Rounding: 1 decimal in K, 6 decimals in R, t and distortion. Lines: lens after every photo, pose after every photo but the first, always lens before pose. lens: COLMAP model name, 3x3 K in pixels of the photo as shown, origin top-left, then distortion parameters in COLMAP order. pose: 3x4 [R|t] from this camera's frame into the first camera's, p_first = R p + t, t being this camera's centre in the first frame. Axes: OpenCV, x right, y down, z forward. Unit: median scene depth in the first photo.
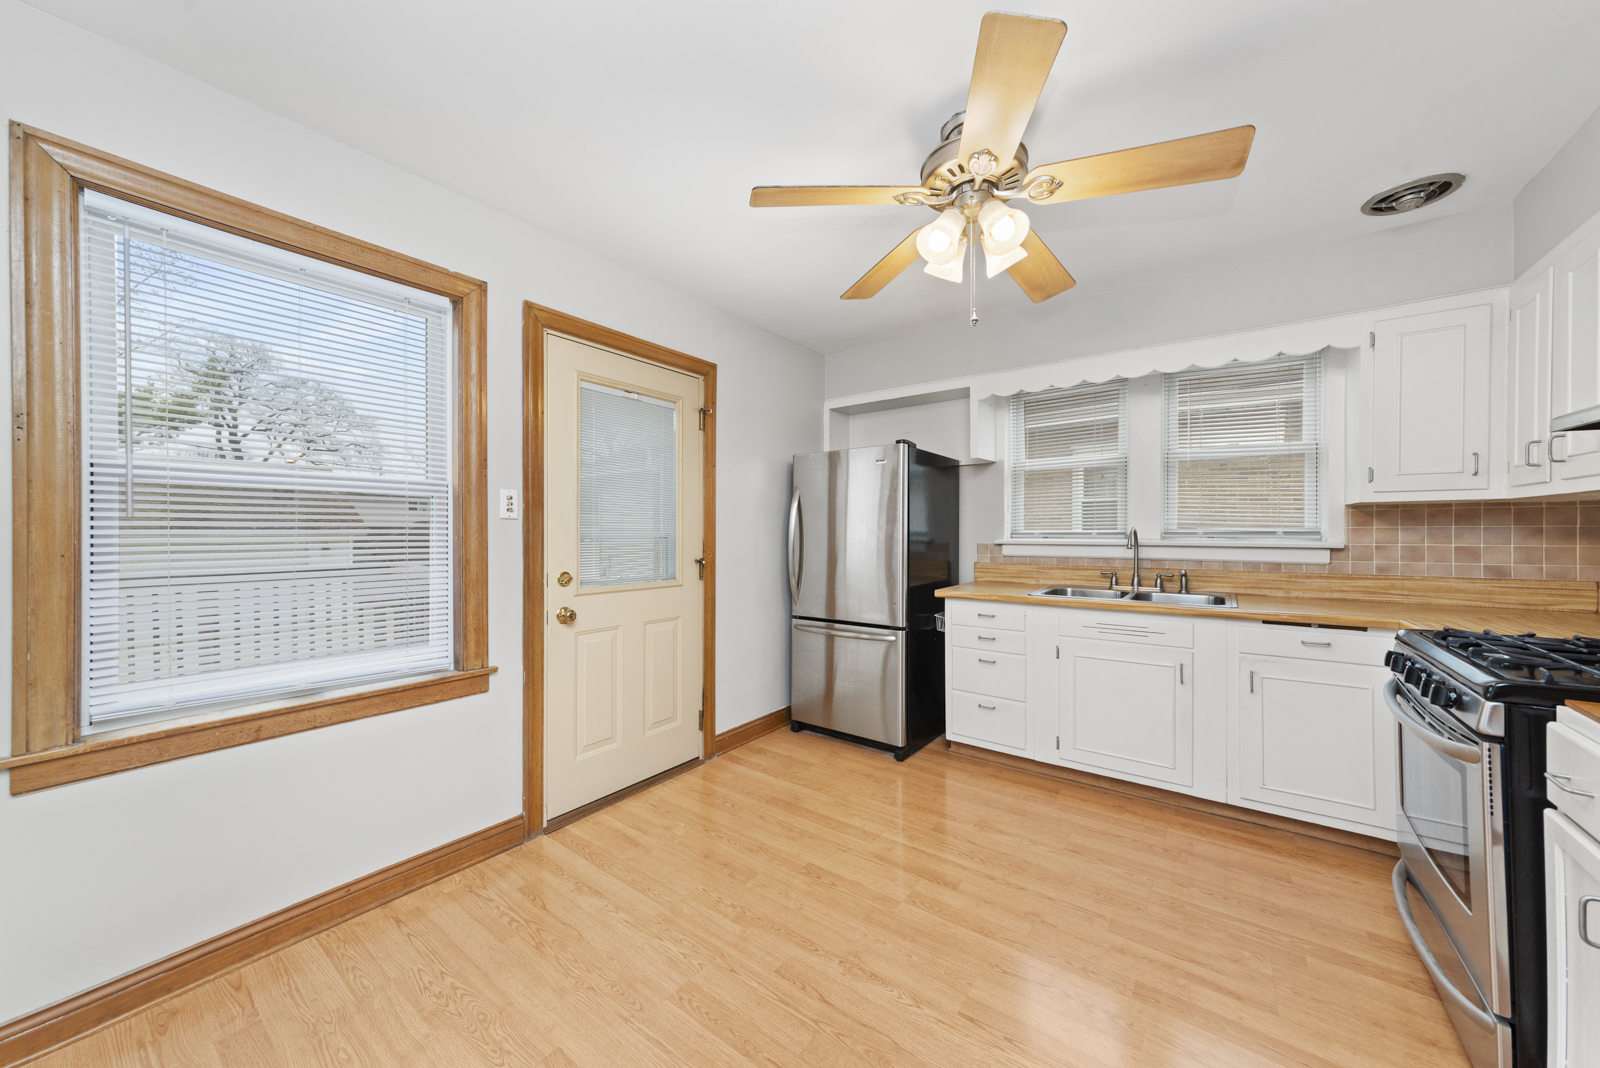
lens RADIAL K [[570.7, 0, 804.3], [0, 570.7, 538.9], [0, 0, 1]] dist [-0.000547, -0.000005]
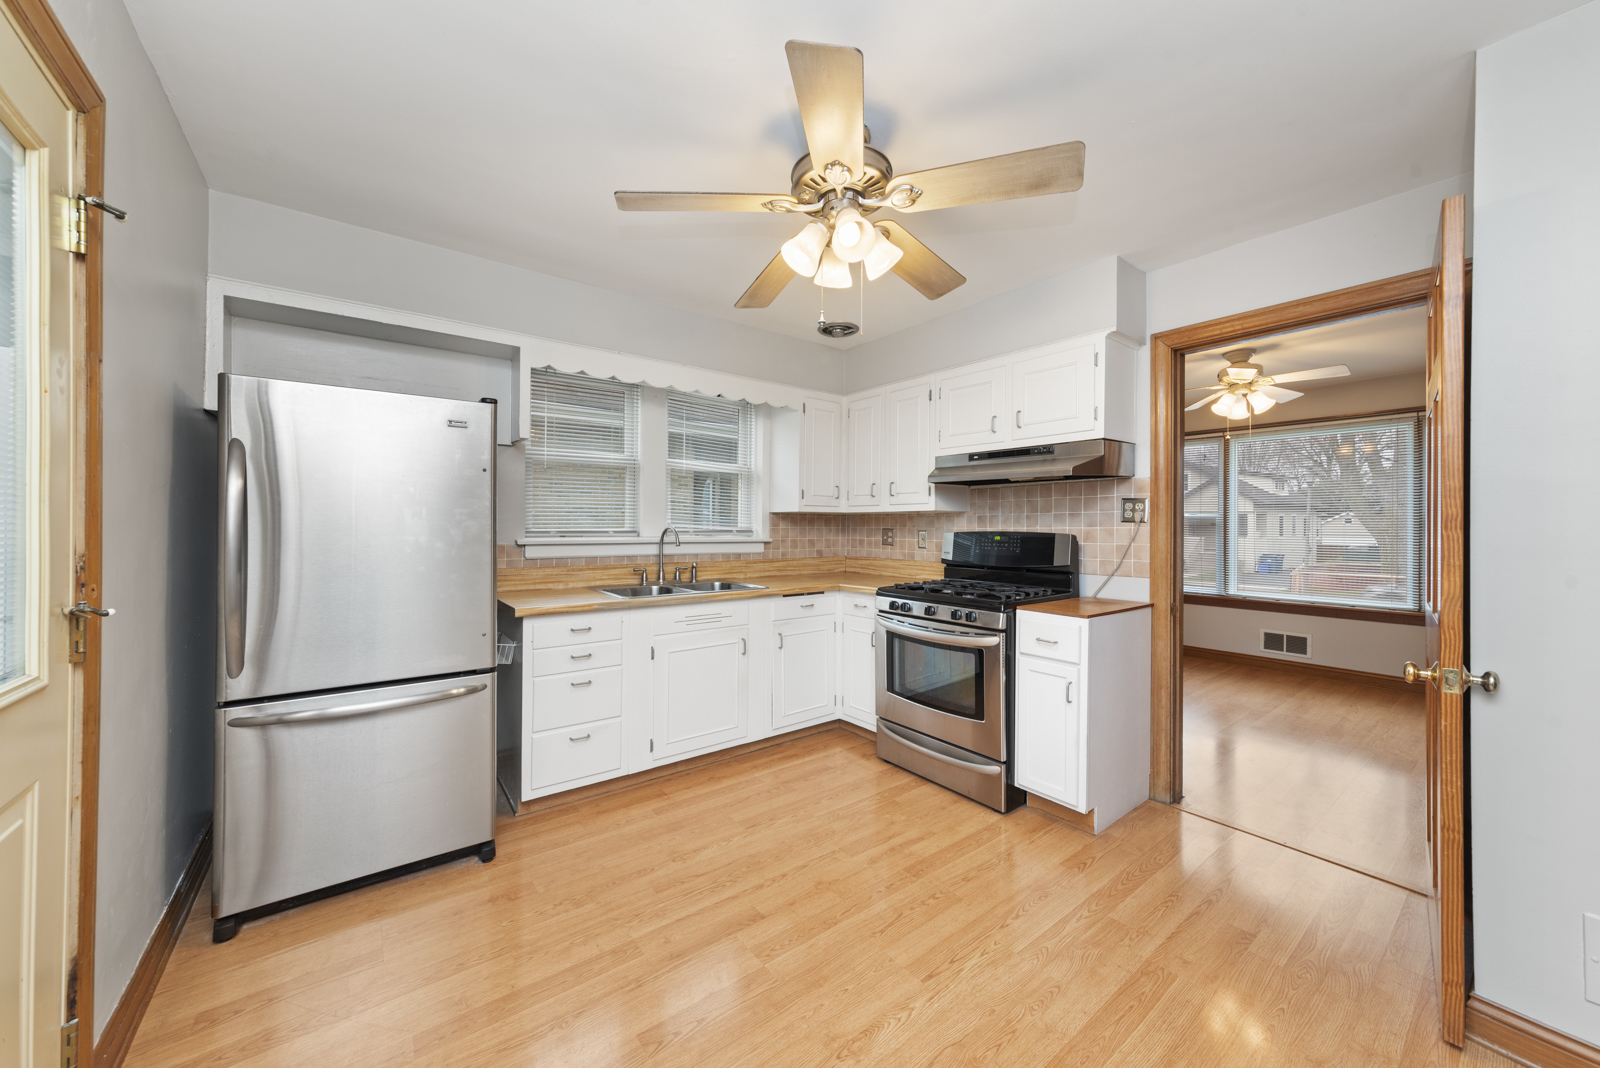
lens RADIAL K [[571.7, 0, 800.0], [0, 571.7, 534.0], [0, 0, 1]] dist [0.000874, 0.000194]
pose [[0.281040, -0.007301, 0.959668, -0.446505], [0.008865, 0.999948, 0.005012, -0.009772], [-0.959655, 0.007099, 0.281090, 0.498774]]
